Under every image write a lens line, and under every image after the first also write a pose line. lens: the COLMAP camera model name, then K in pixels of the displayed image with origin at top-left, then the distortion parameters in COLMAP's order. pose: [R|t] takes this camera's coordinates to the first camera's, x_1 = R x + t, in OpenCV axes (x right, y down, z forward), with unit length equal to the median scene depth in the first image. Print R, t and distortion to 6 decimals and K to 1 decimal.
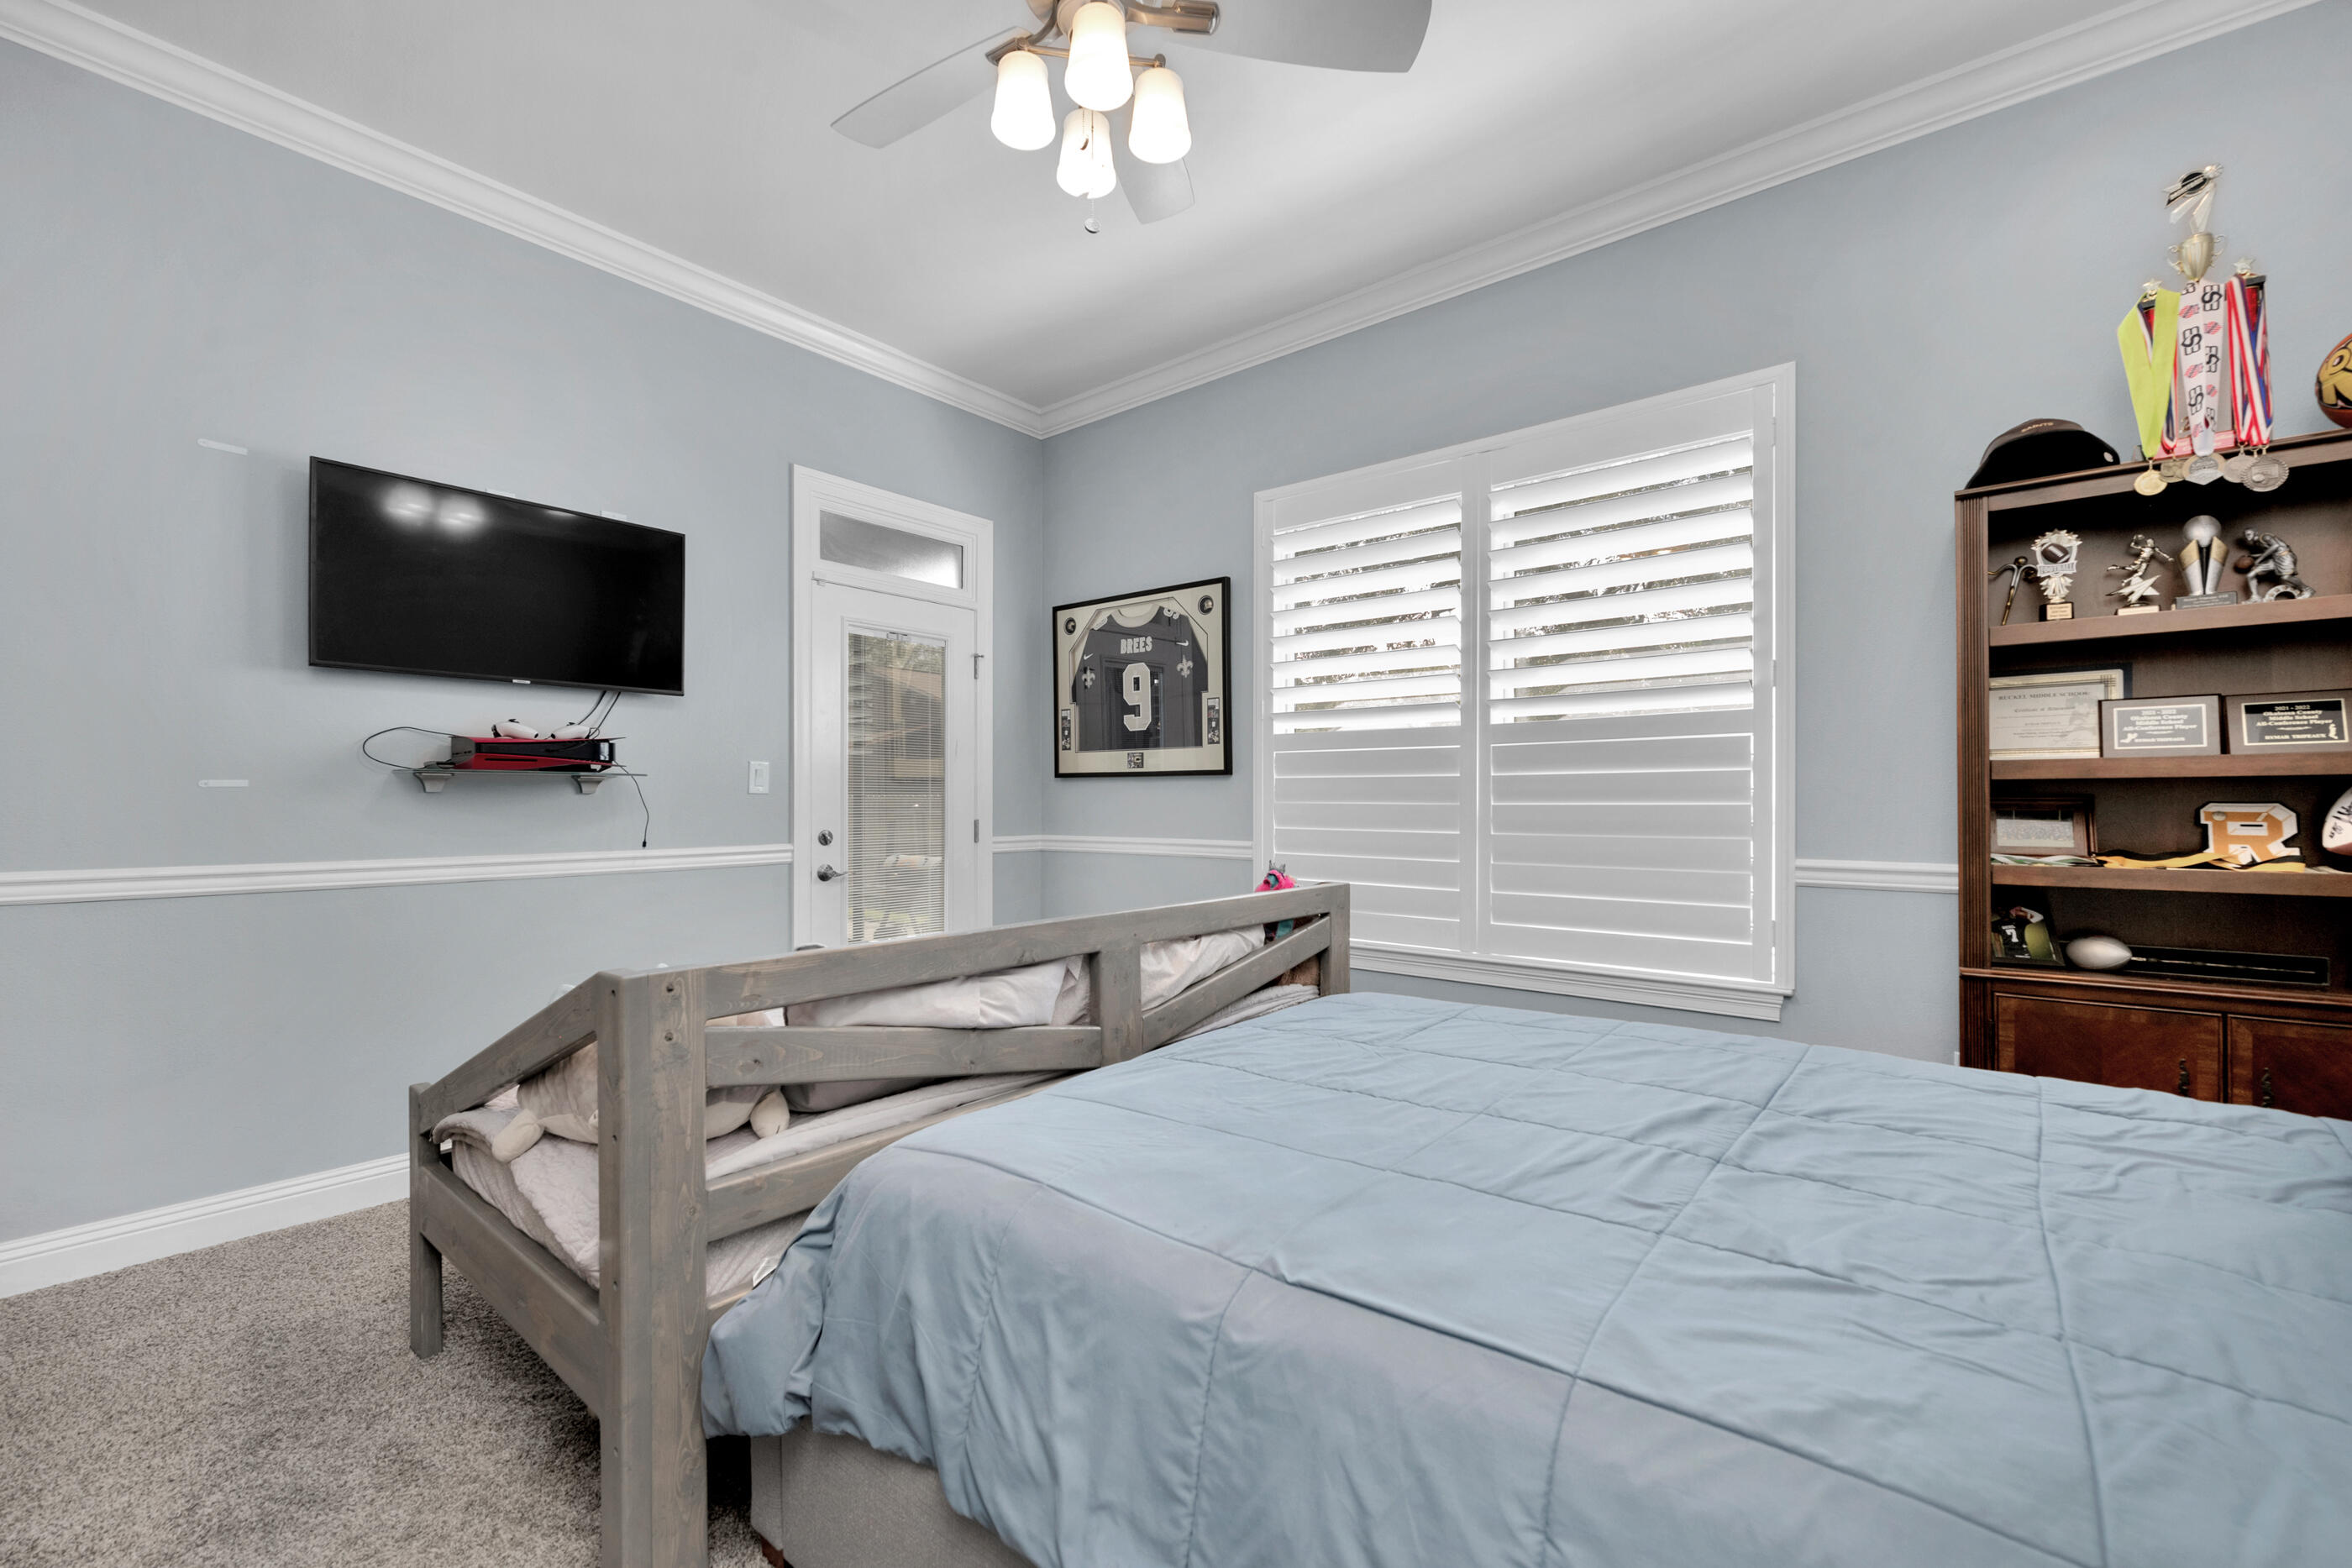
lens RADIAL K [[978.4, 0, 1170.8], [0, 978.4, 786.3], [0, 0, 1]] dist [-0.001296, -0.000431]
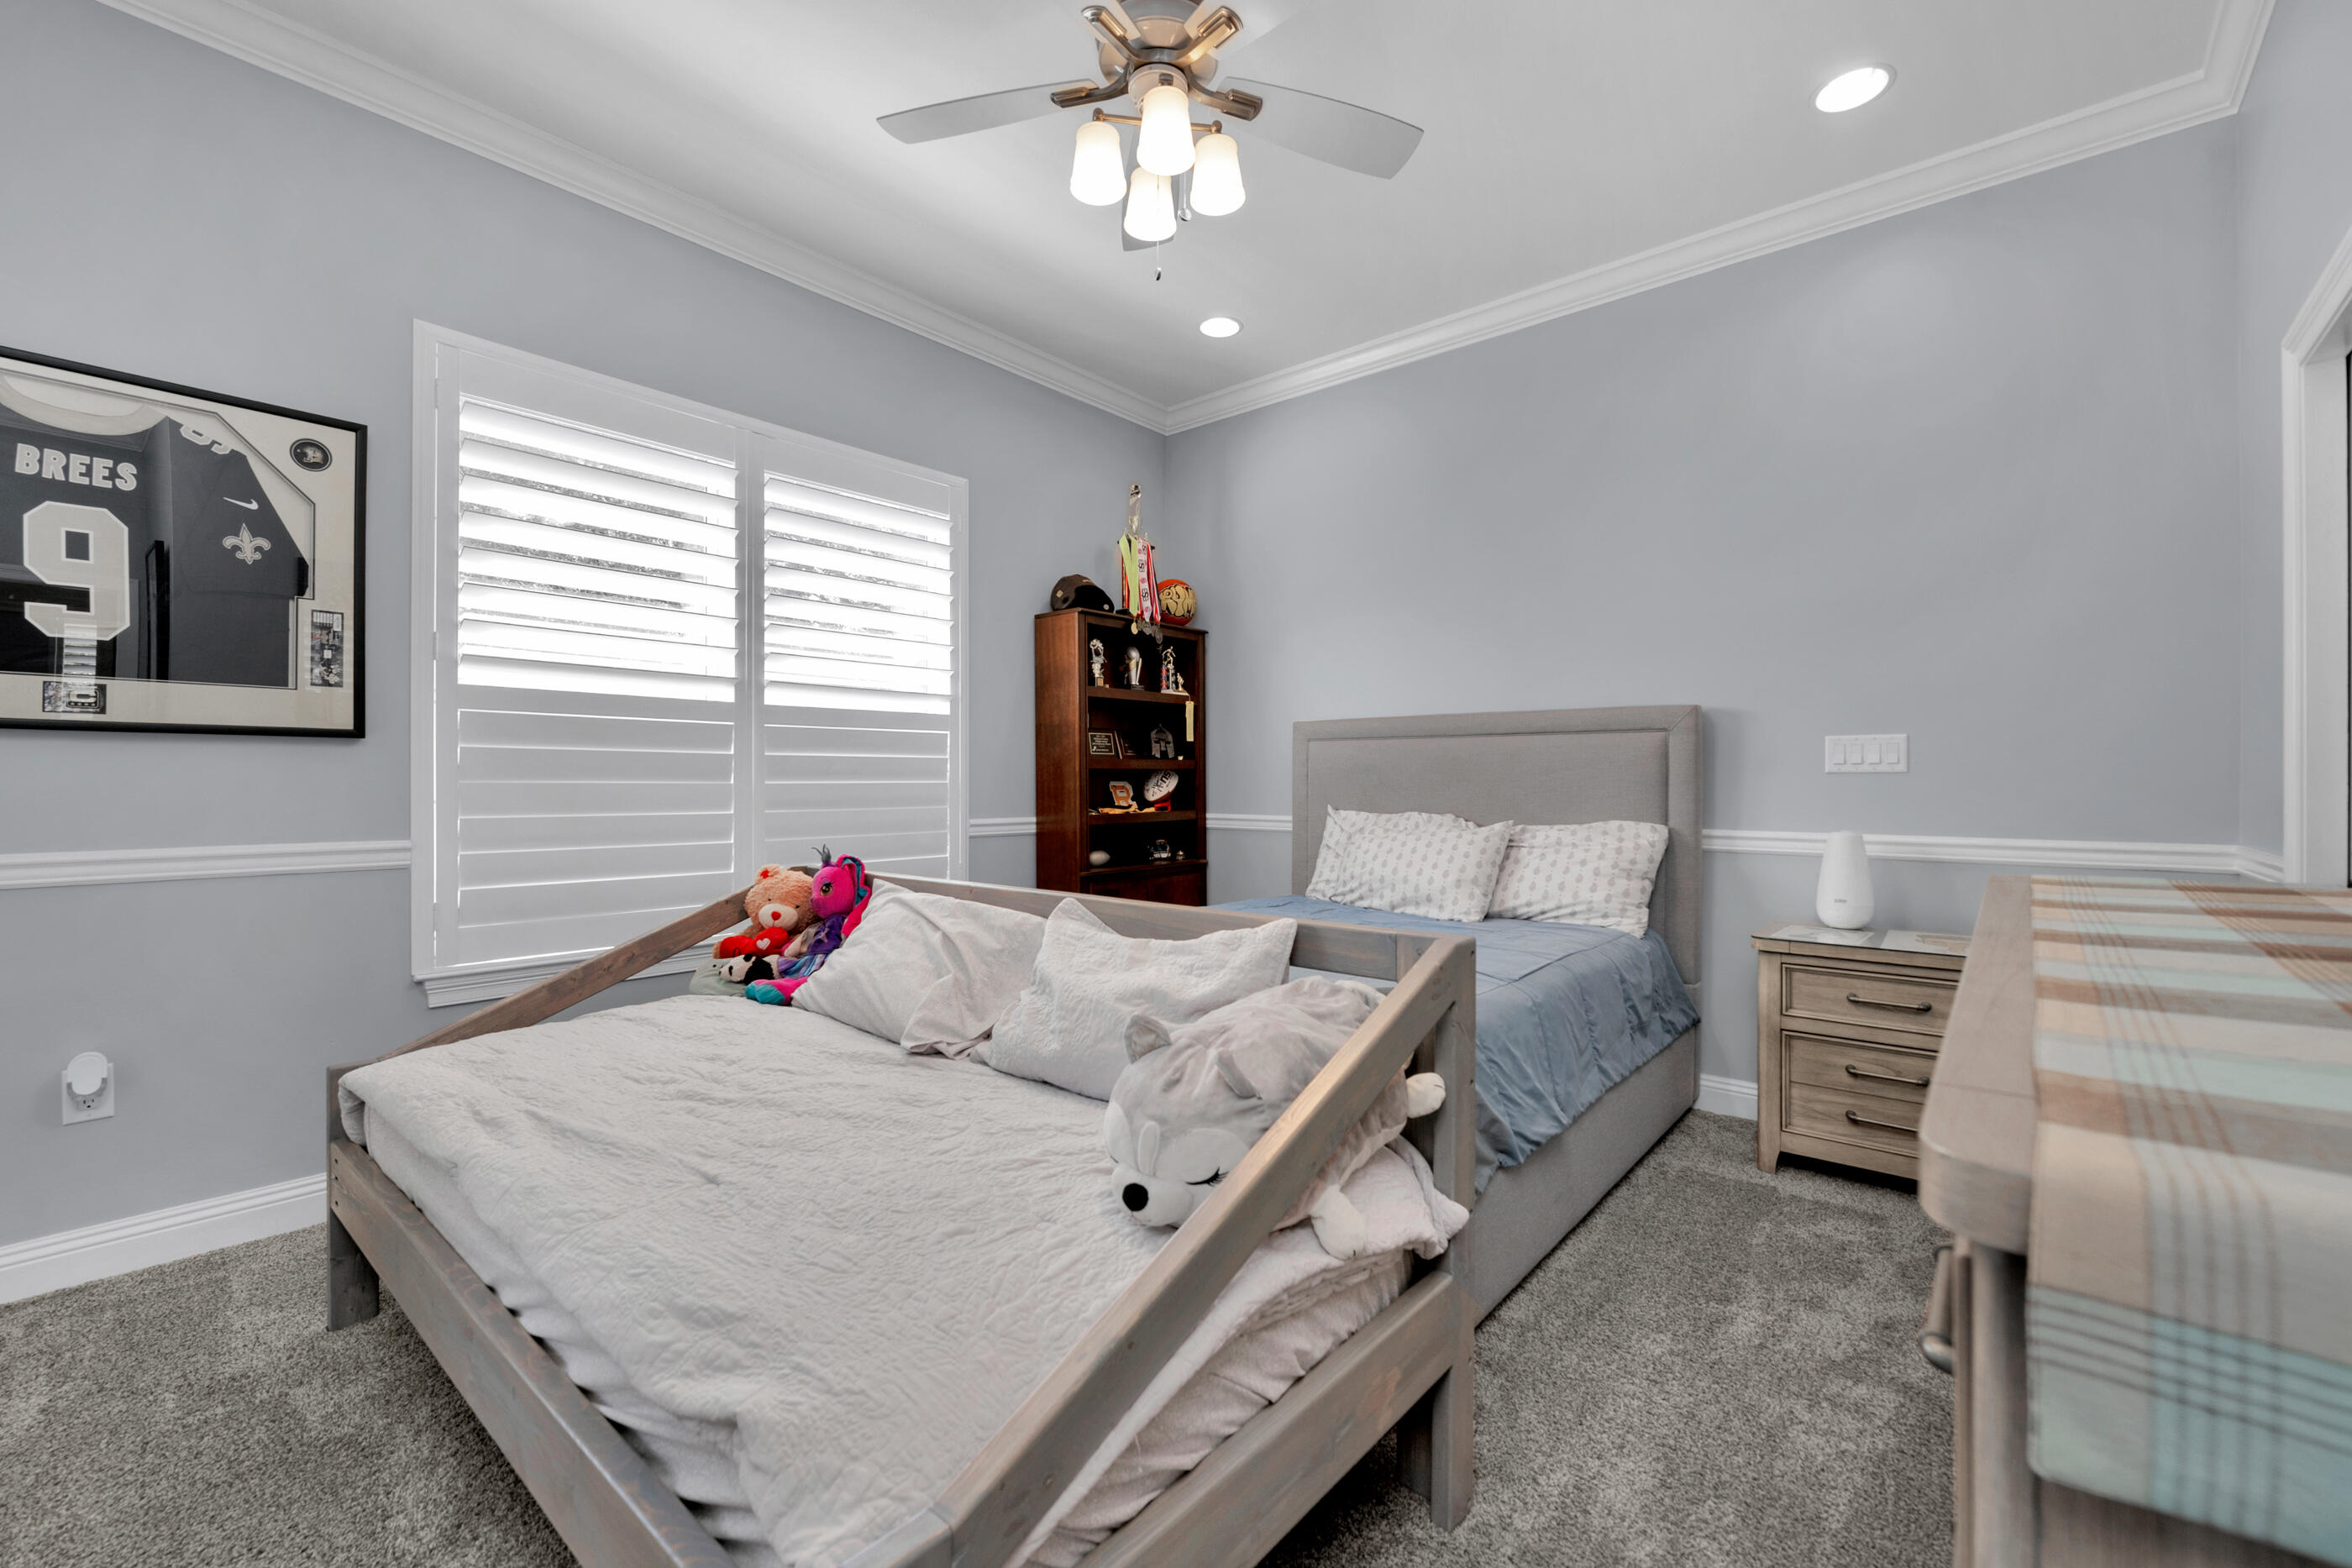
lens RADIAL K [[978.4, 0, 1170.8], [0, 978.4, 786.3], [0, 0, 1]] dist [-0.001296, -0.000431]
pose [[0.013948, -0.003268, 0.999897, -0.584119], [-0.013257, 0.999906, 0.003453, 0.010772], [-0.999815, -0.013304, 0.013904, 0.476406]]
